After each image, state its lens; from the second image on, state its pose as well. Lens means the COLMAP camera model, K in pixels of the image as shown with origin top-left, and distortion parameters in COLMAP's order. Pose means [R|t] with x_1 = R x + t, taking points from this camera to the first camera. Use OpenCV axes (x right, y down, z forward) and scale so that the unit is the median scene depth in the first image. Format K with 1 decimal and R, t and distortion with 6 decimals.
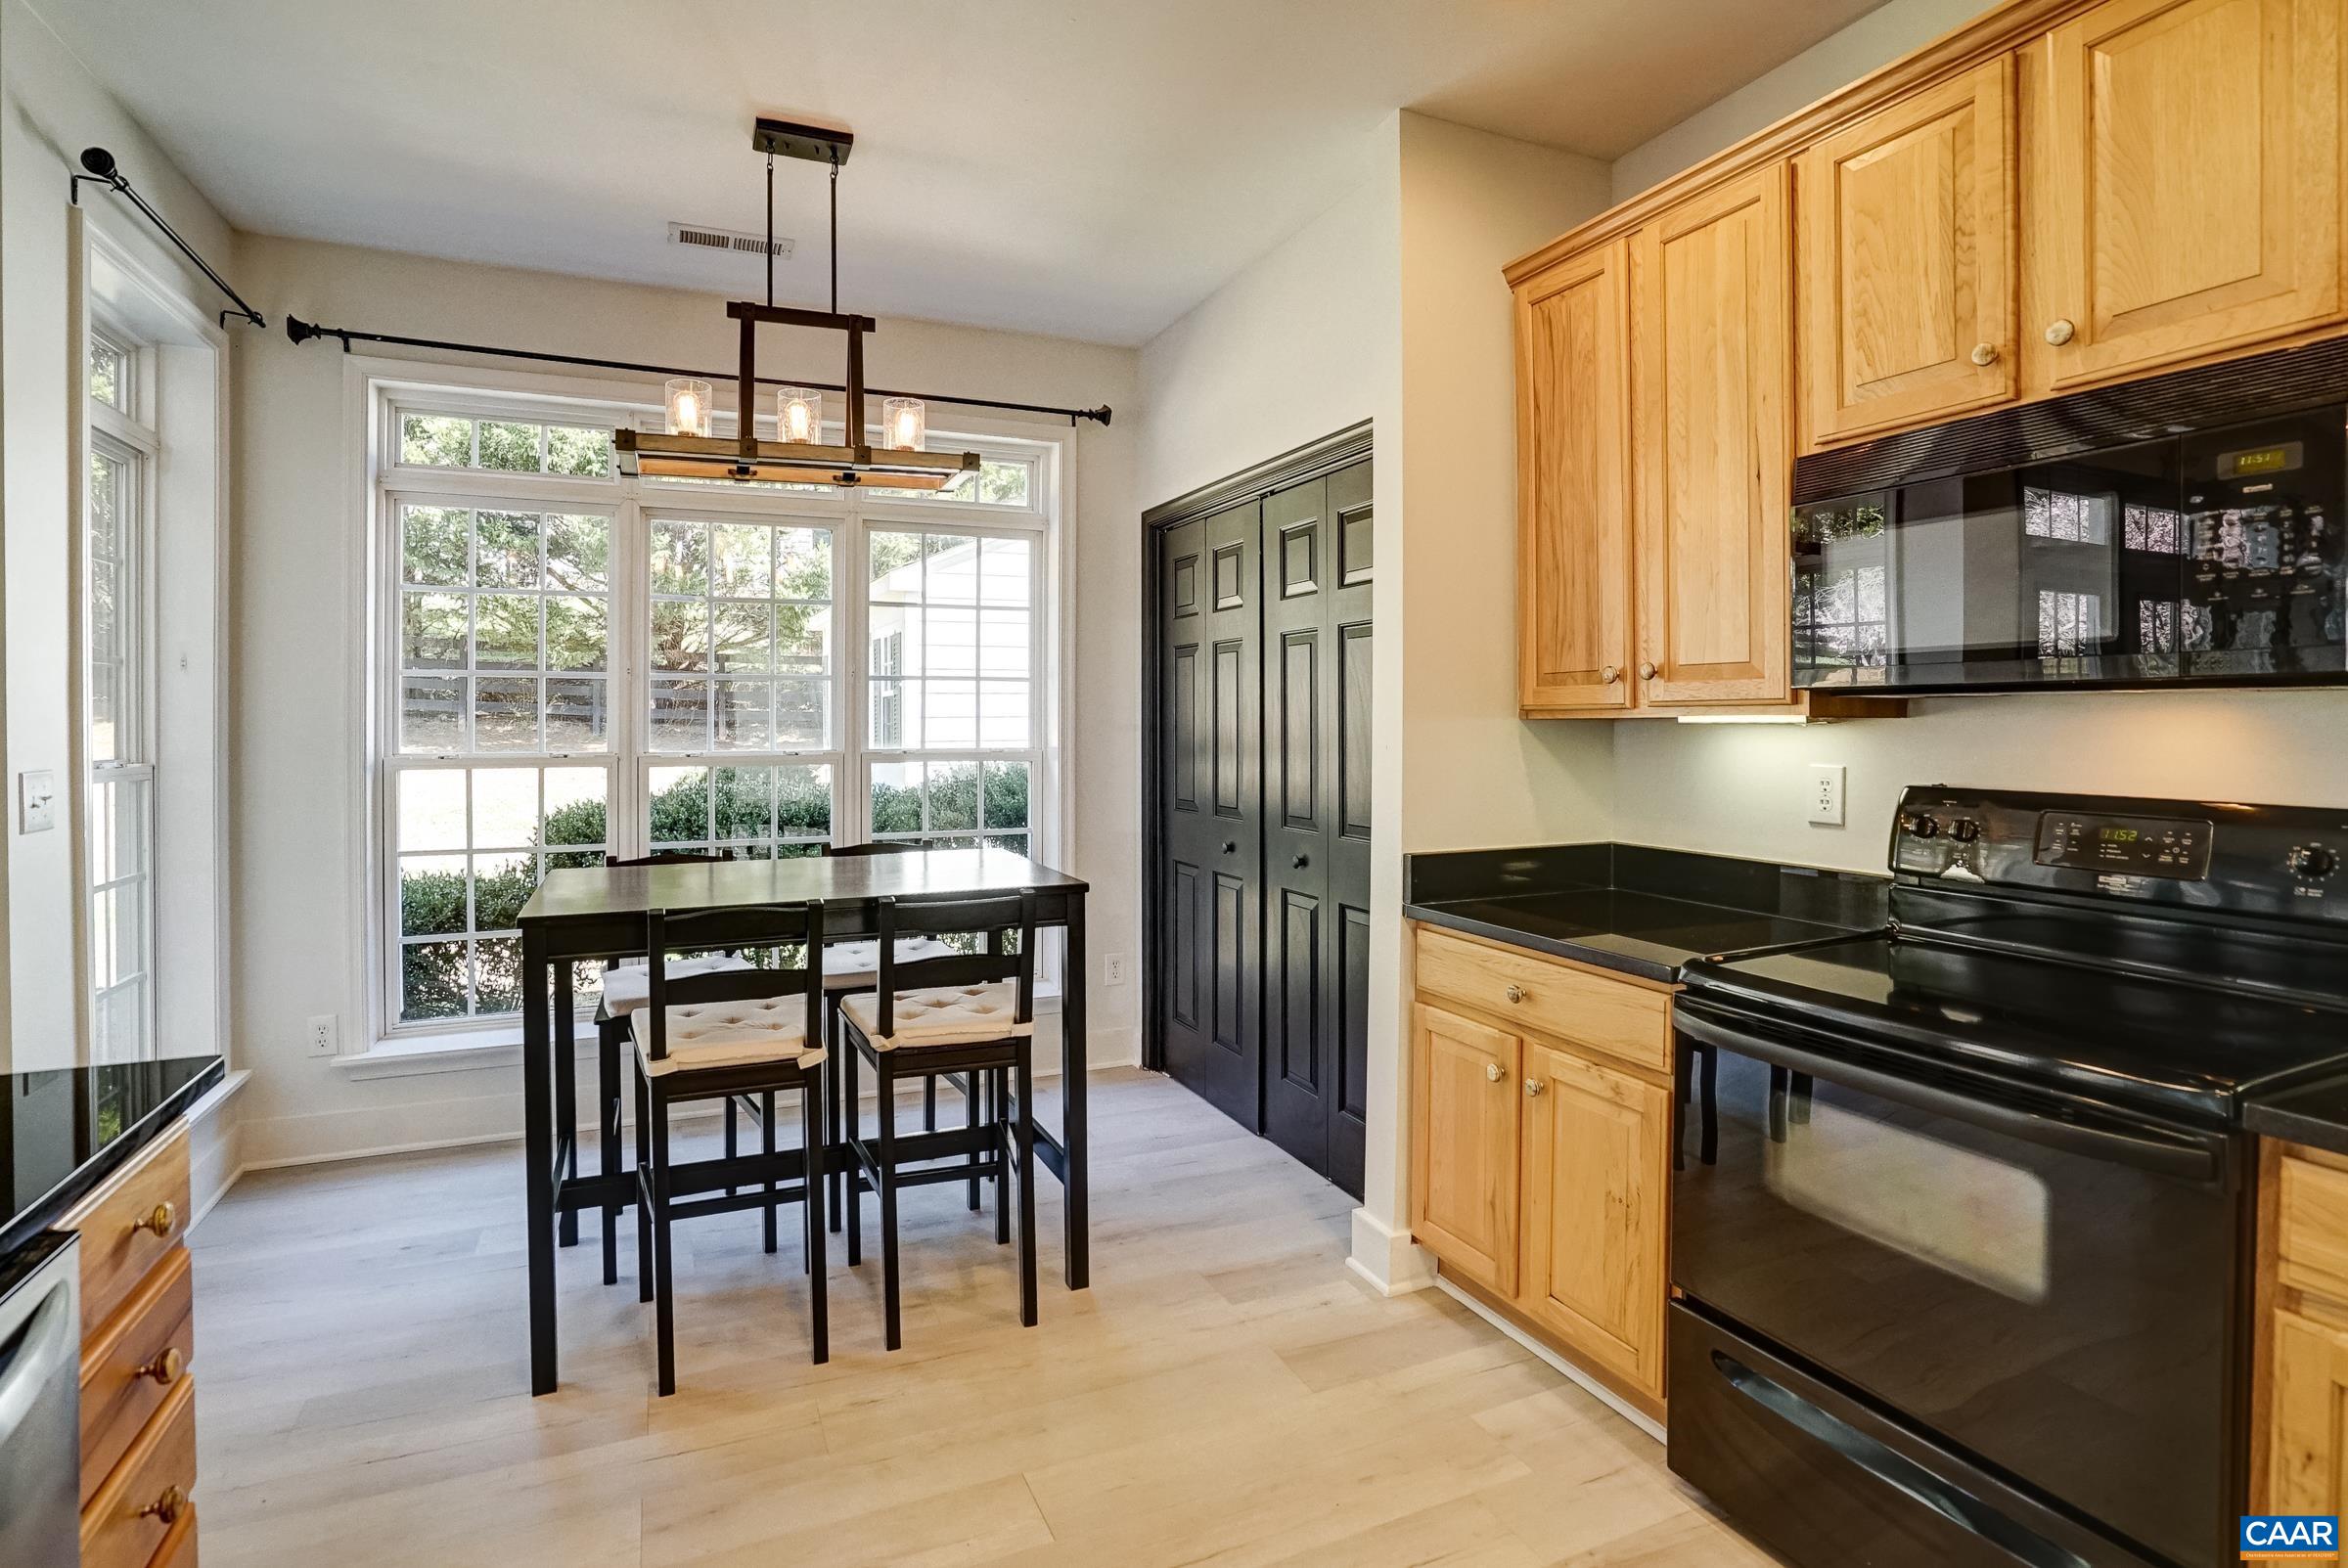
lens RADIAL K [[1136.3, 0, 1157.0], [0, 1136.3, 719.7], [0, 0, 1]] dist [-0.052107, 0.020665]
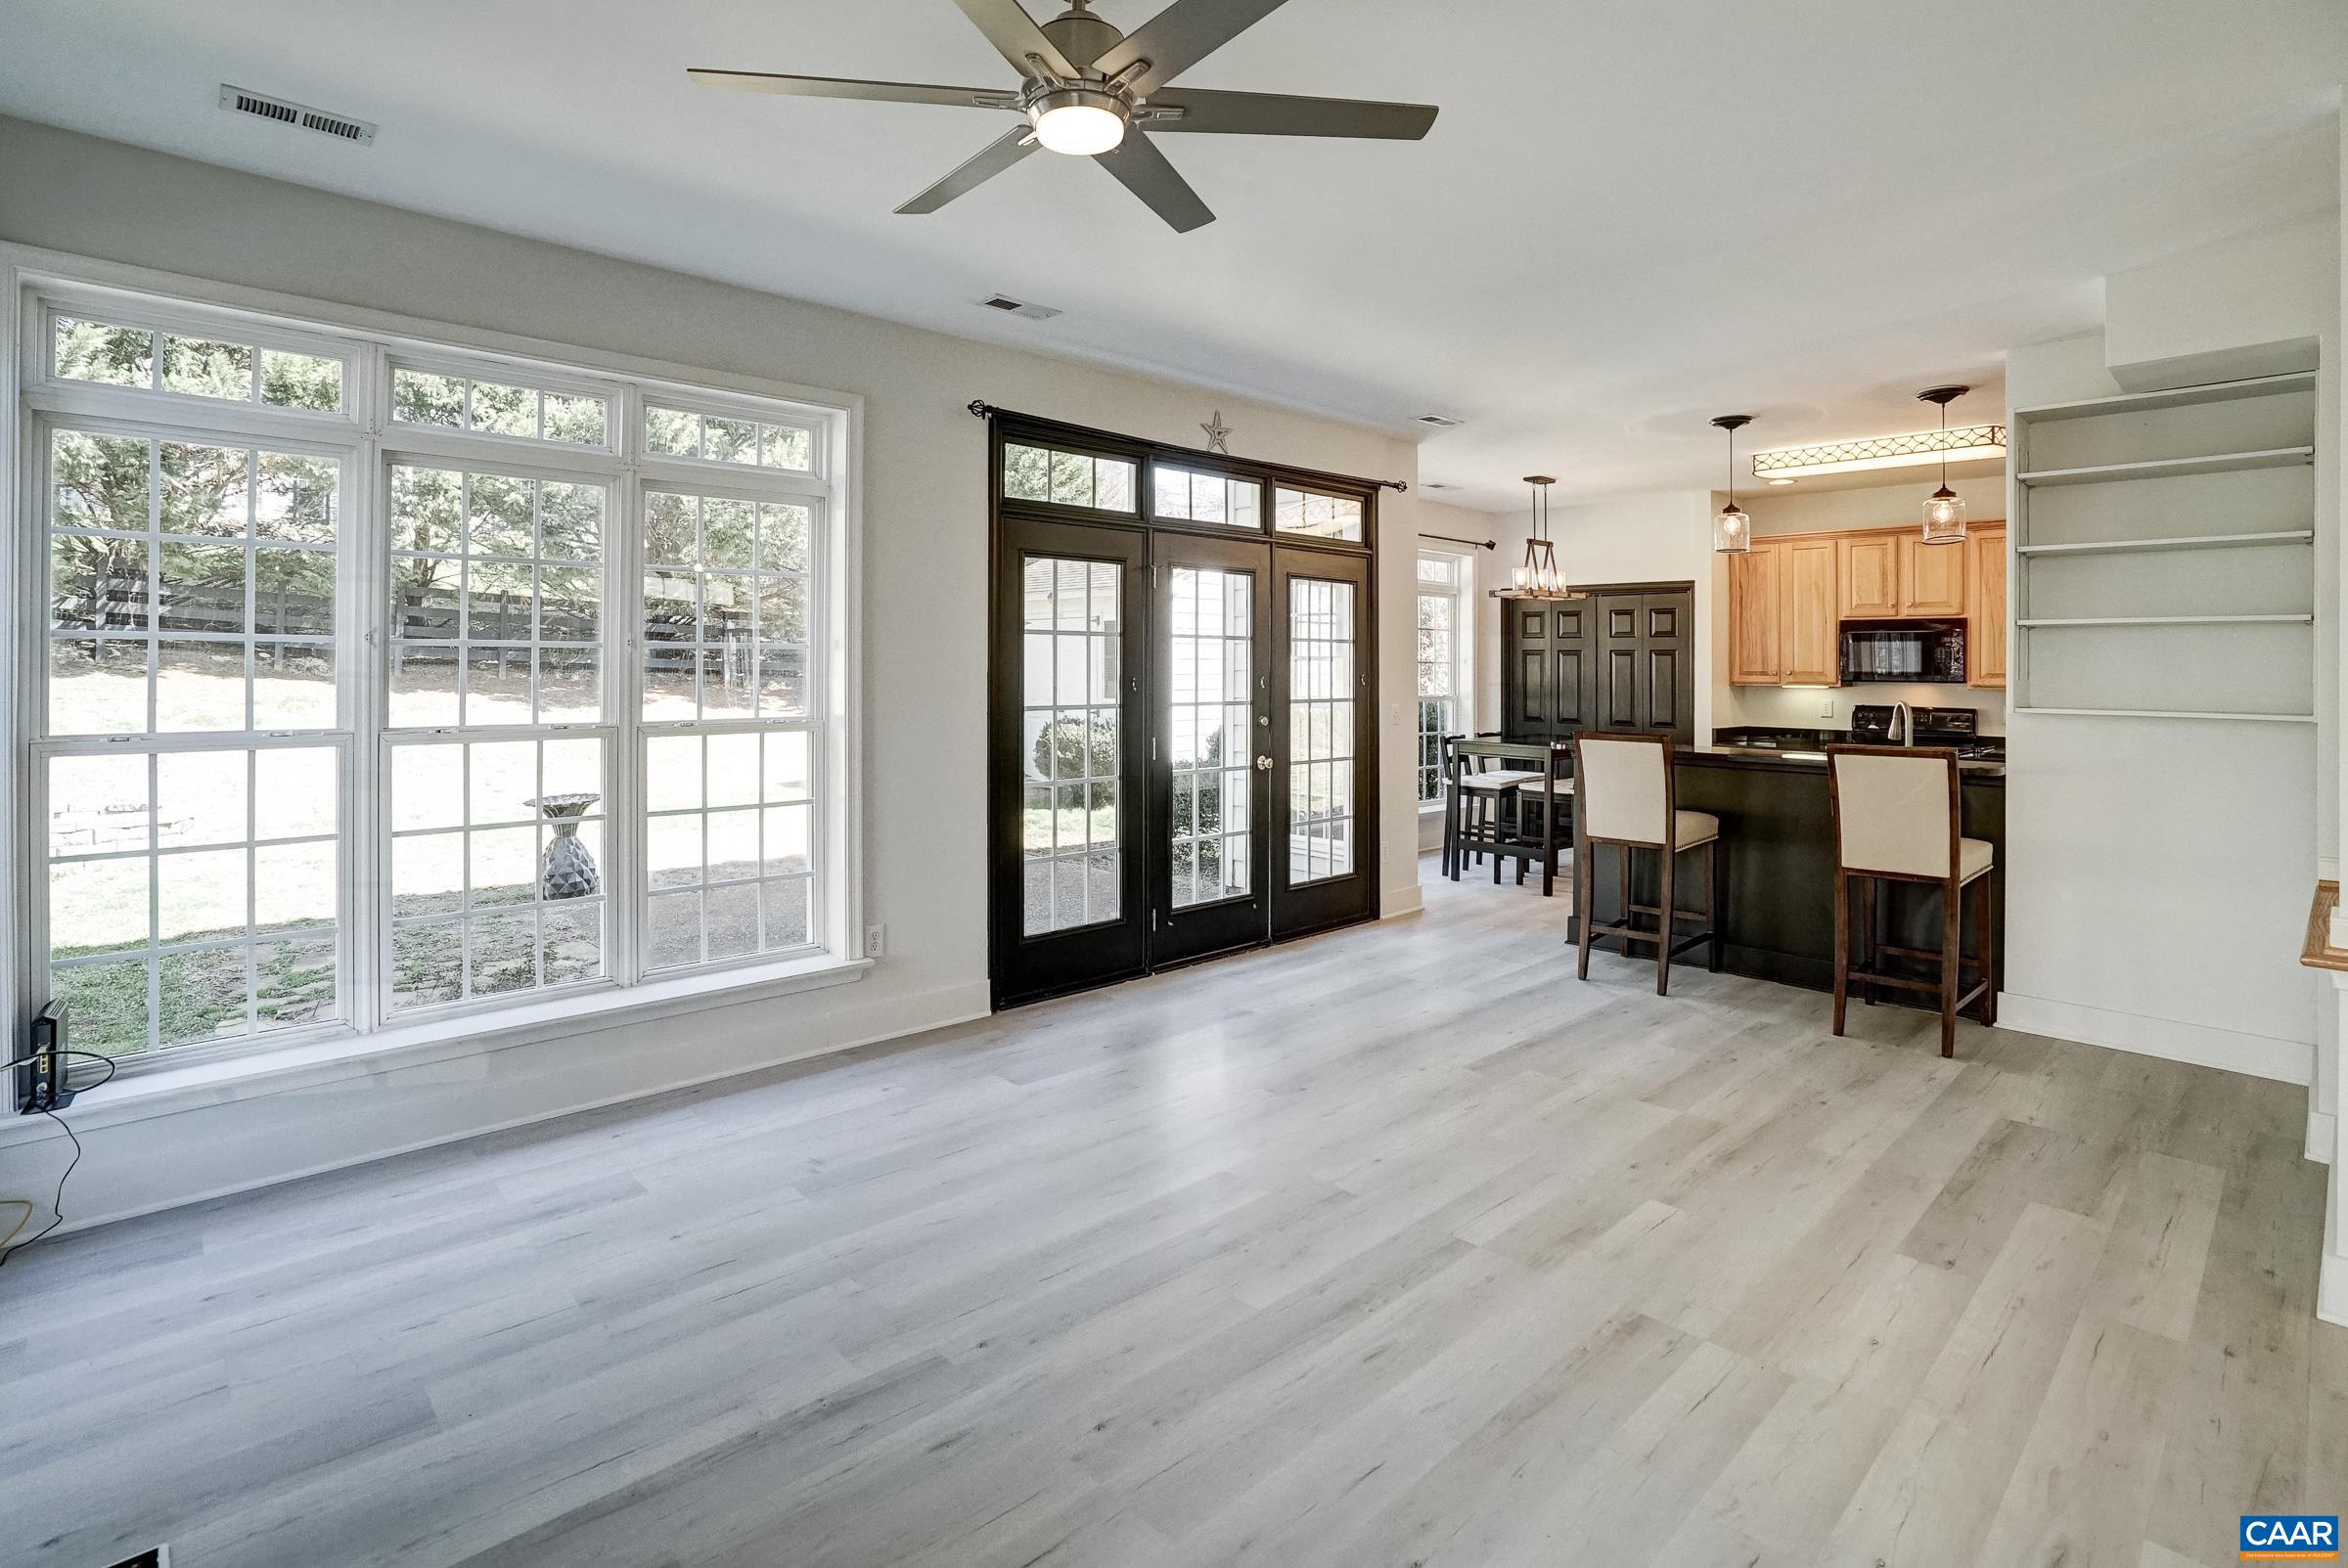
lens RADIAL K [[1136.3, 0, 1187.0], [0, 1136.3, 655.4], [0, 0, 1]] dist [-0.052107, 0.020665]
pose [[0.936350, 0.014530, 0.350767, -2.466409], [-0.010878, 0.999864, -0.012380, -0.032711], [-0.350900, 0.007776, 0.936381, -1.560545]]
